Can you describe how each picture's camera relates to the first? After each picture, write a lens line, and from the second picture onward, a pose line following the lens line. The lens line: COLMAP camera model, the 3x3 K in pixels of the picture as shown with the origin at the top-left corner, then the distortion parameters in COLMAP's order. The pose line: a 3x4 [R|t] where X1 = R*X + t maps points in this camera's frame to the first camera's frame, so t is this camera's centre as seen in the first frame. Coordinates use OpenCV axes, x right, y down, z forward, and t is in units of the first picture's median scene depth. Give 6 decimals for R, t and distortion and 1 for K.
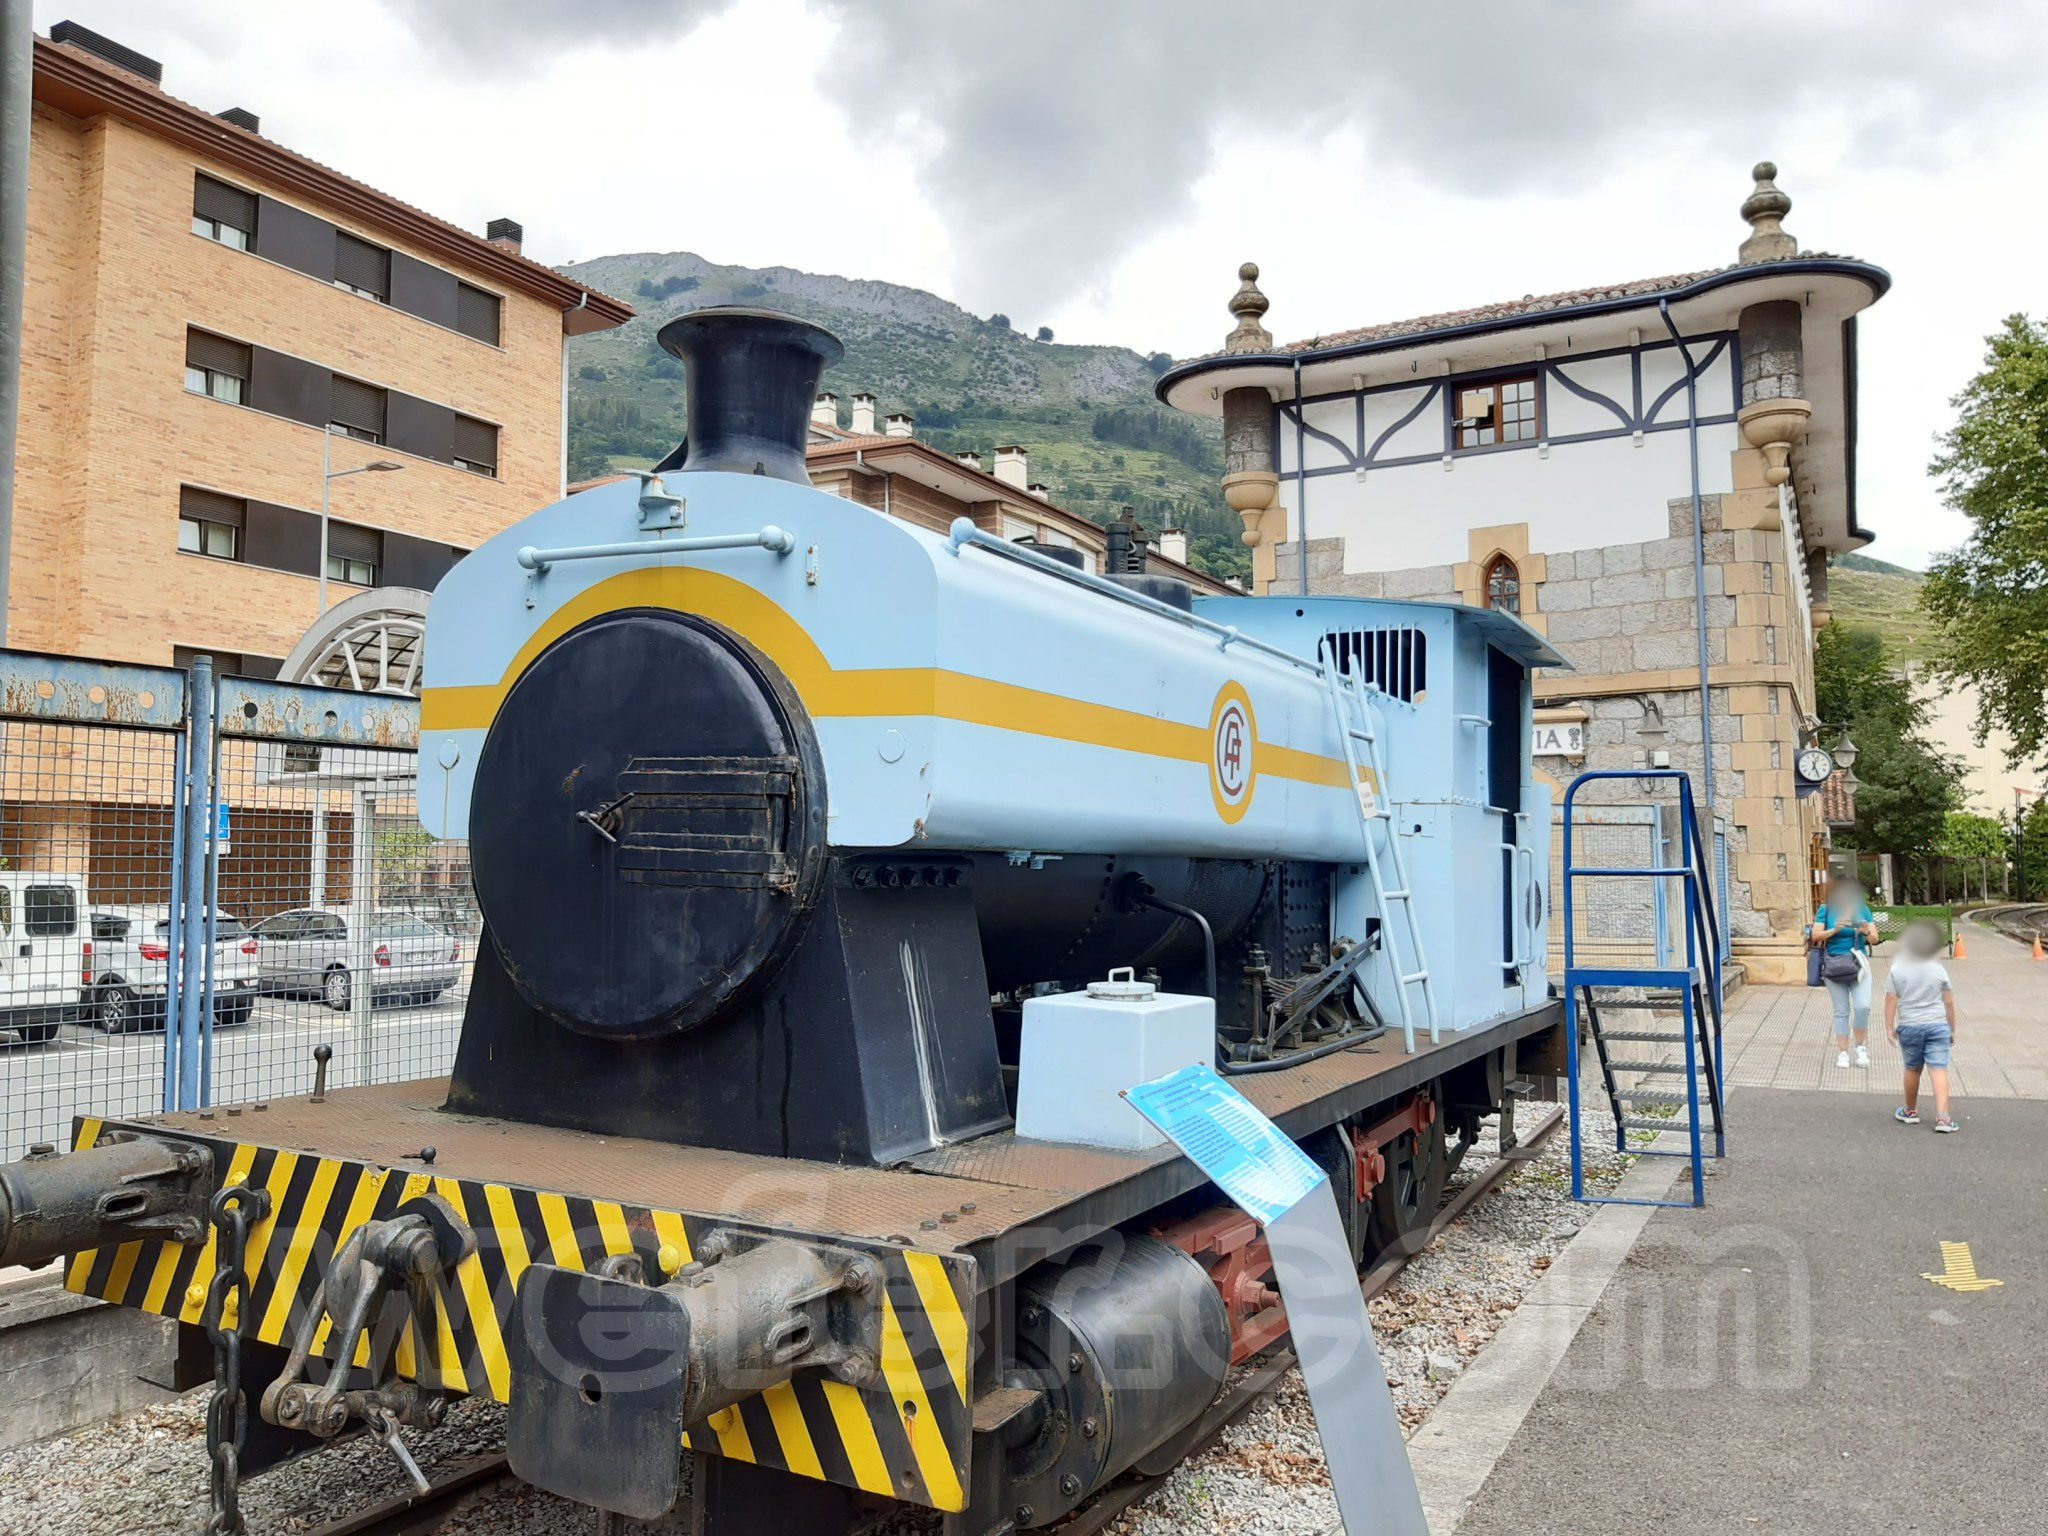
lens RADIAL K [[1571.7, 0, 1024.0], [0, 1571.7, 768.0], [0, 0, 1]] dist [0.093267, -0.157874]
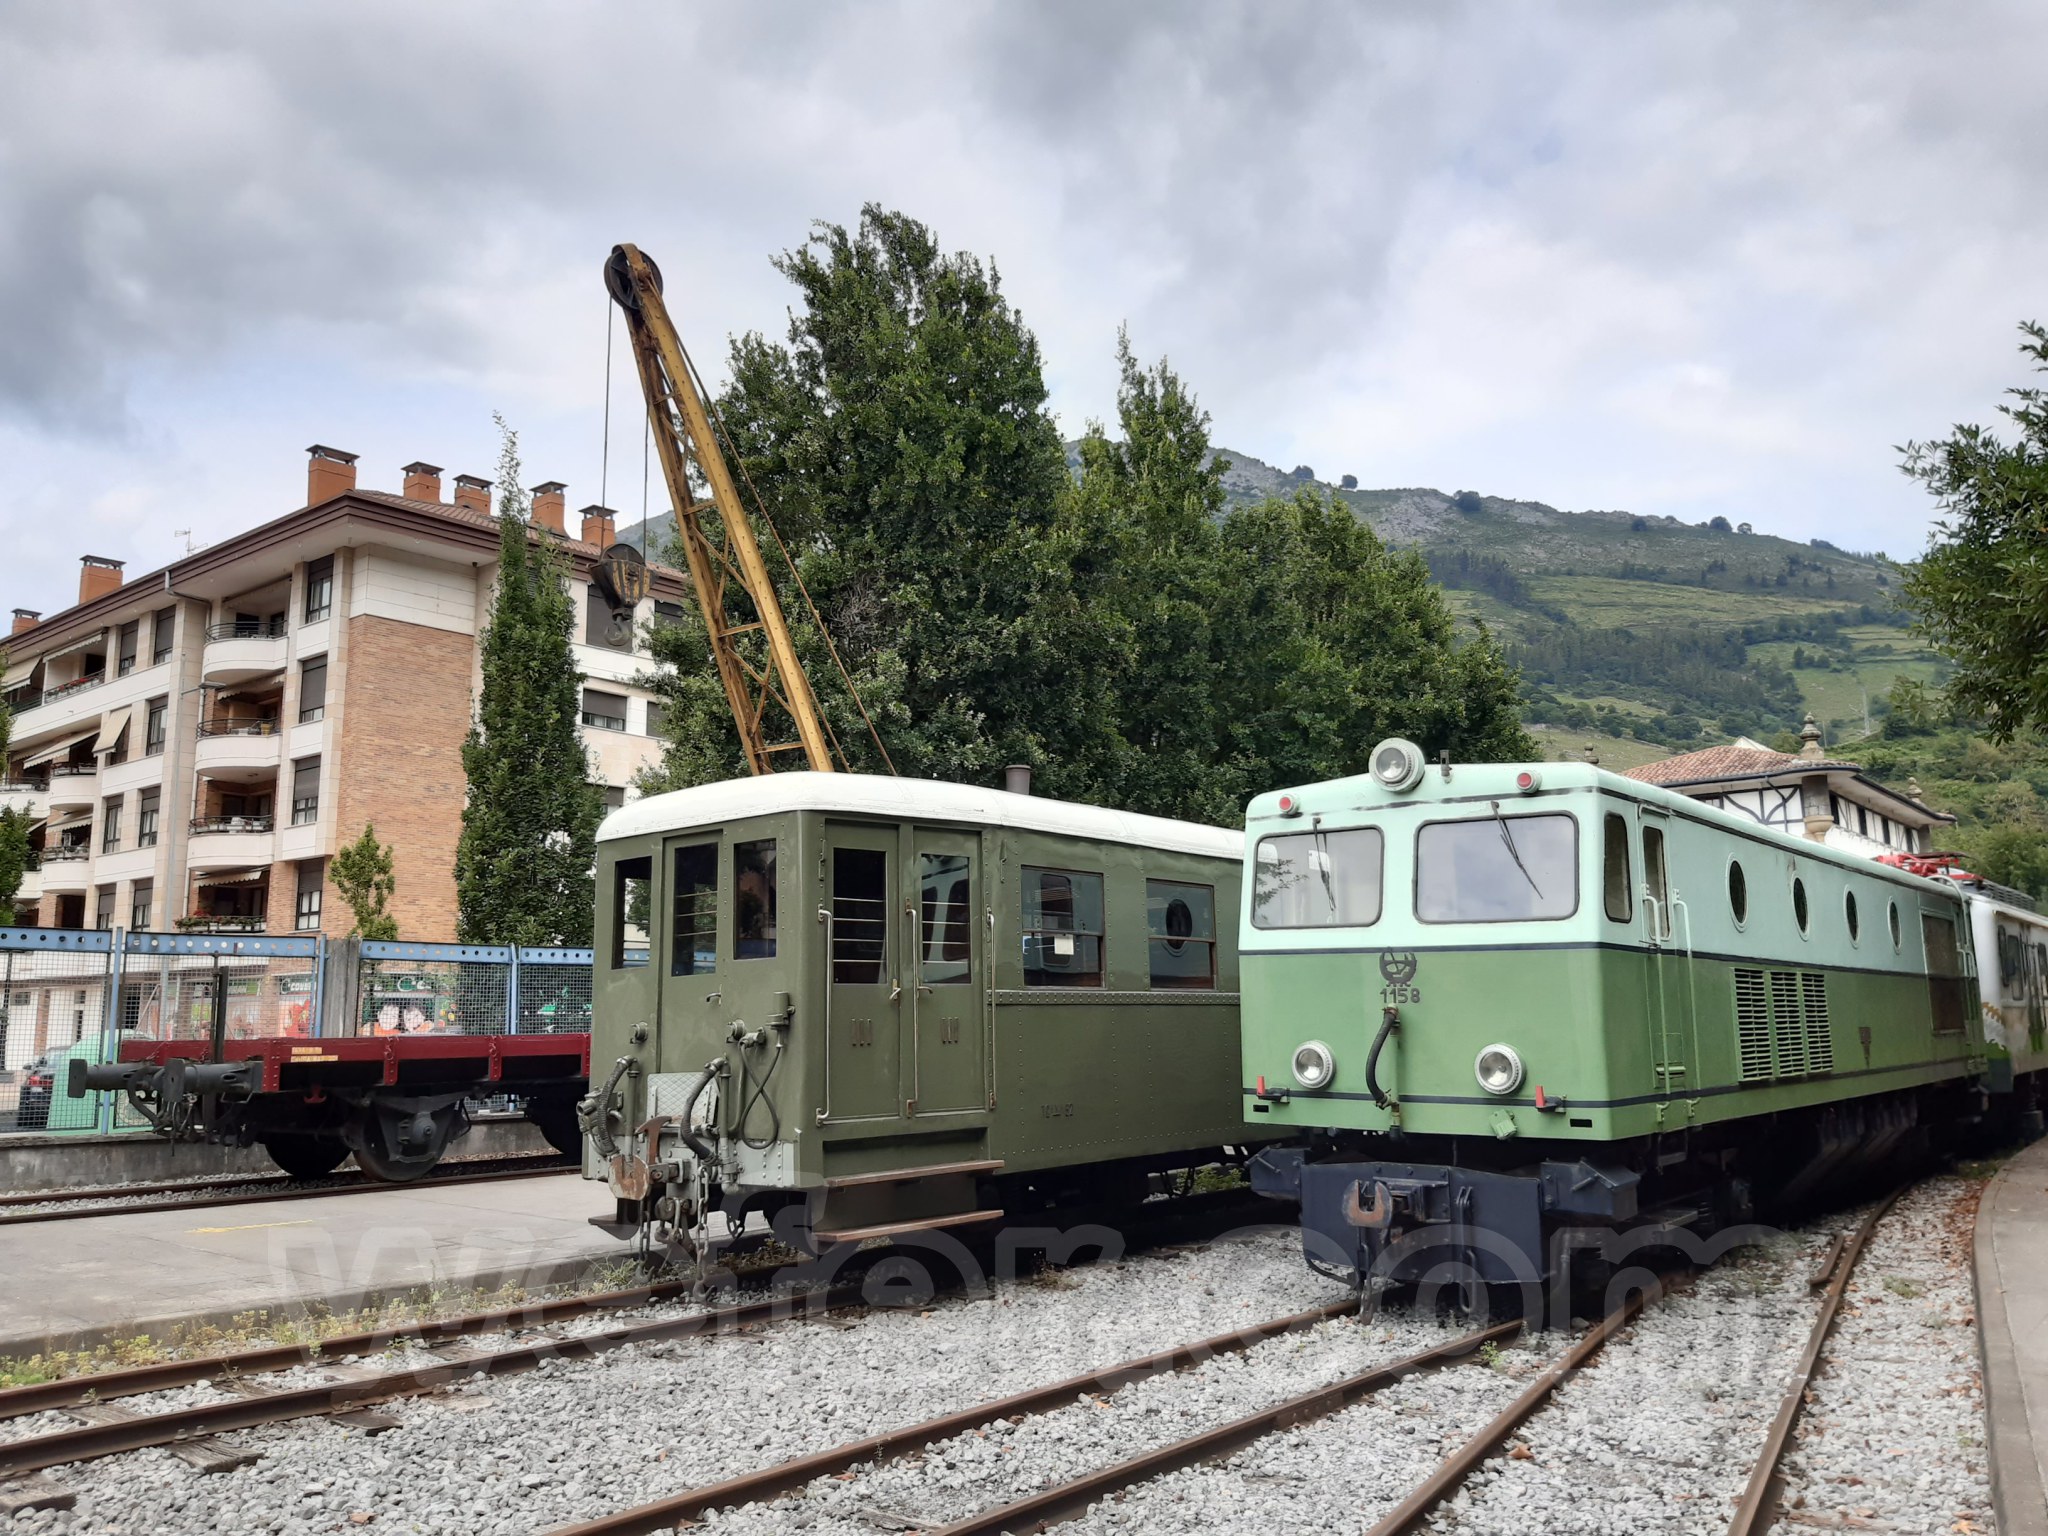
lens RADIAL K [[1565.5, 0, 973.7], [0, 1565.5, 776.6], [0, 0, 1]] dist [0.001988, -0.082503]
pose [[0.974099, -0.033629, -0.223606, -0.259511], [0.014652, 0.996188, -0.085995, -0.095127], [0.225646, 0.080491, 0.970879, -1.605546]]
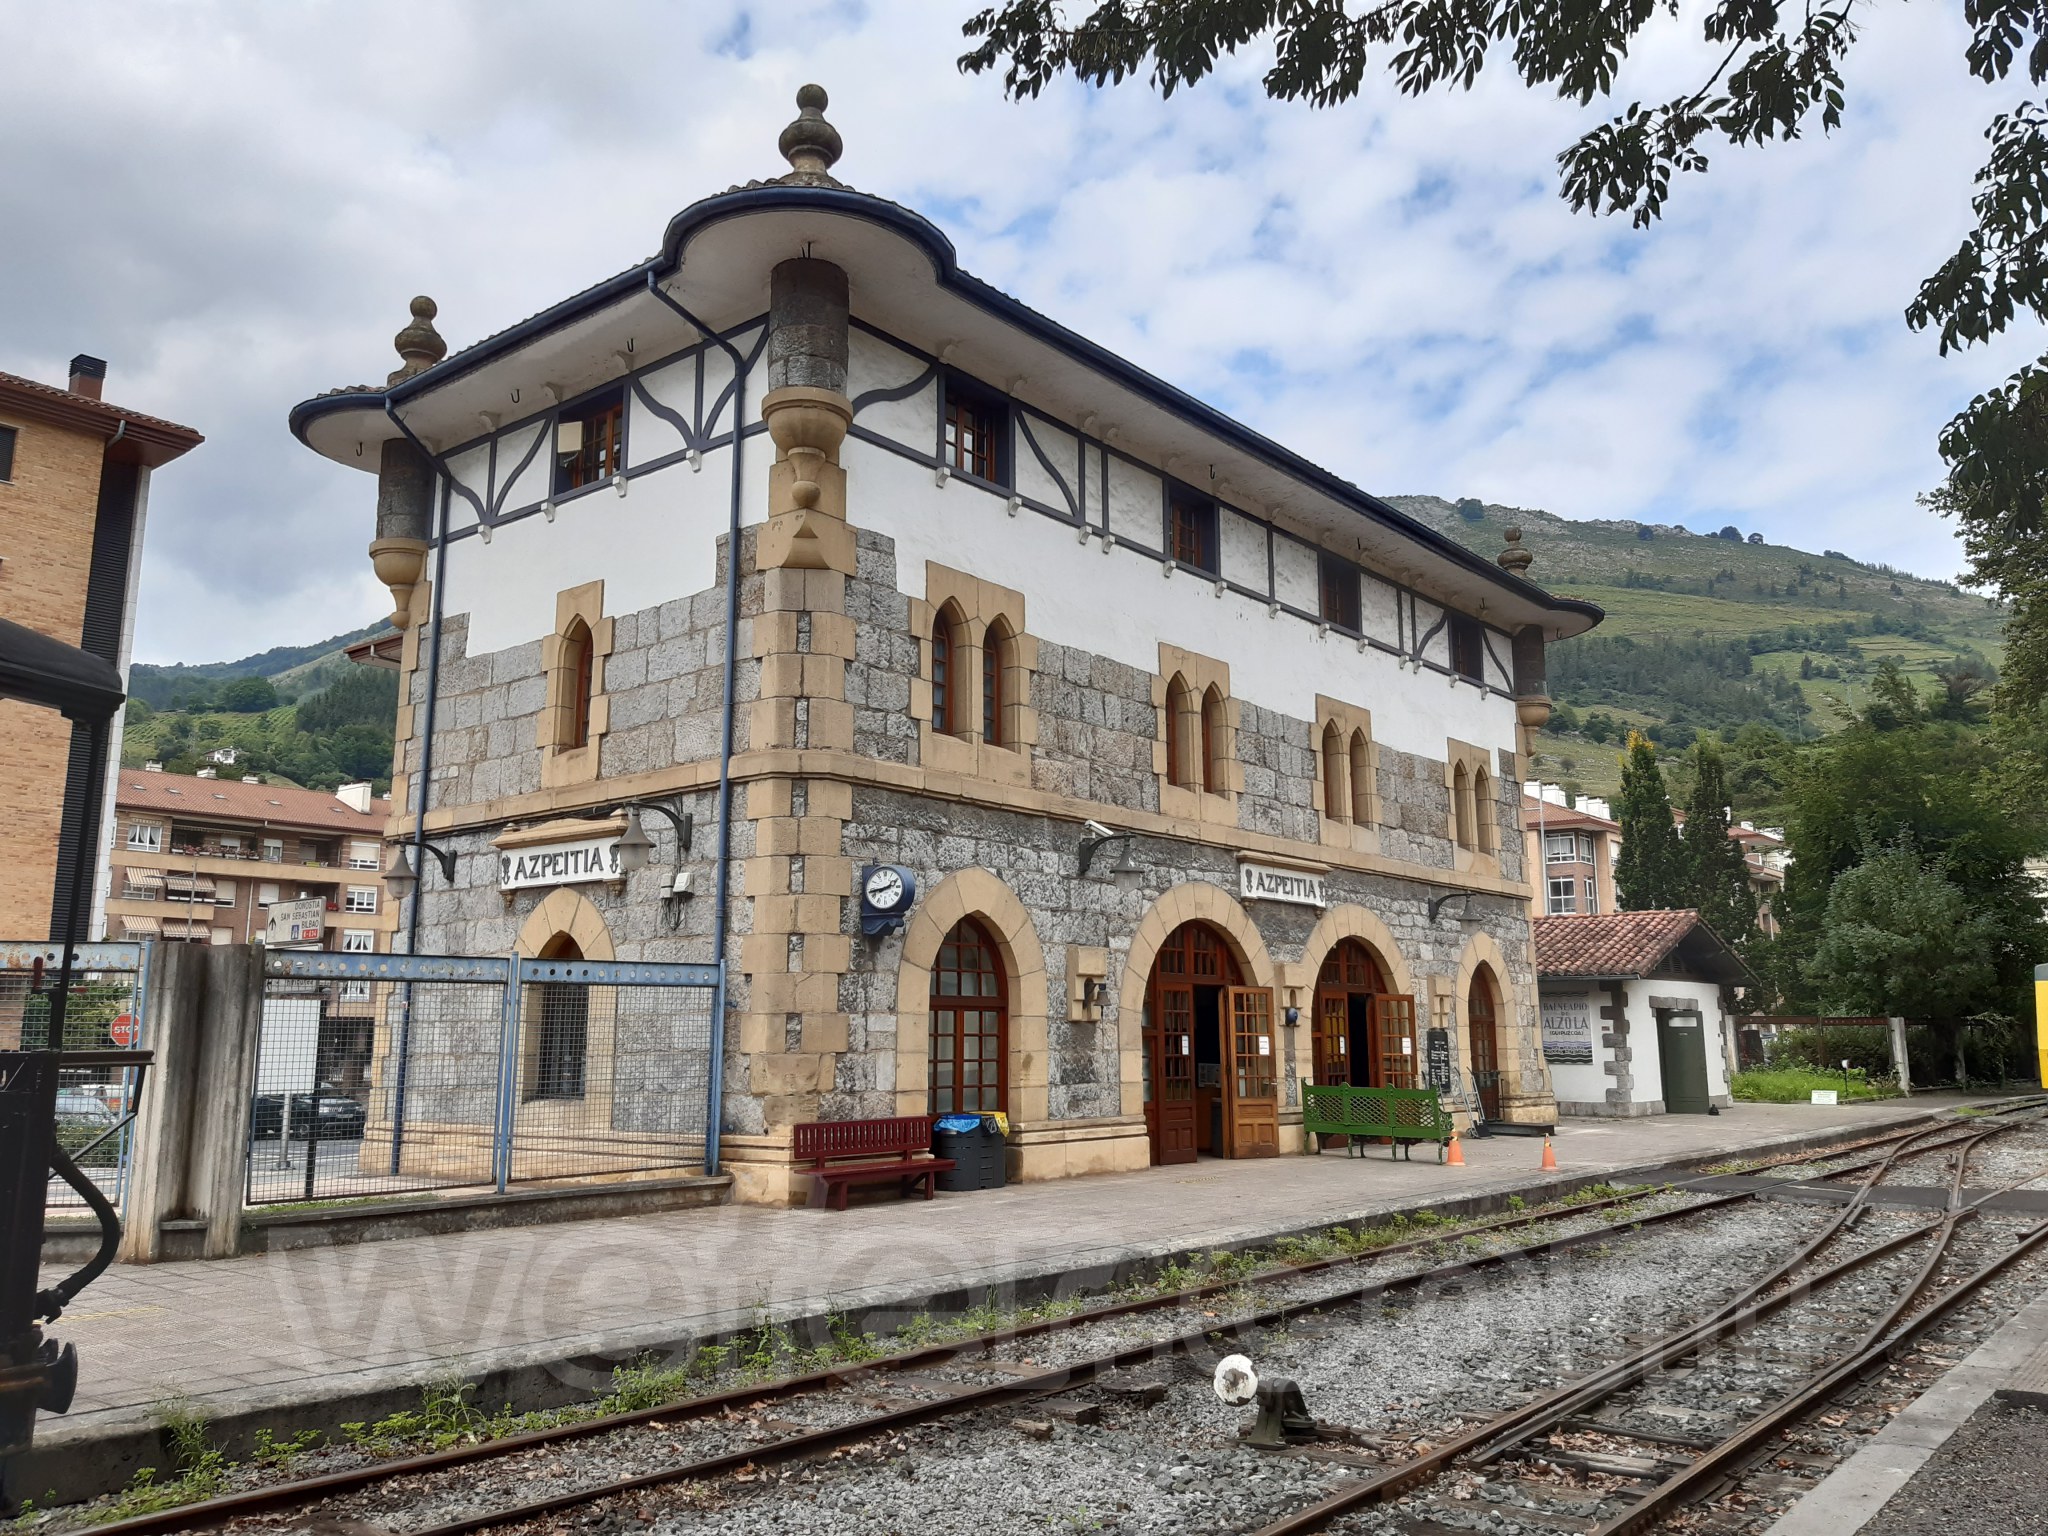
lens RADIAL K [[1568.5, 0, 1024.0], [0, 1568.5, 768.0], [0, 0, 1]] dist [0.091808, -0.203941]
pose [[0.978985, -0.027841, -0.202021, 0.685603], [0.007604, 0.994932, -0.100264, 0.015216], [0.203789, 0.096621, 0.974235, 0.312015]]
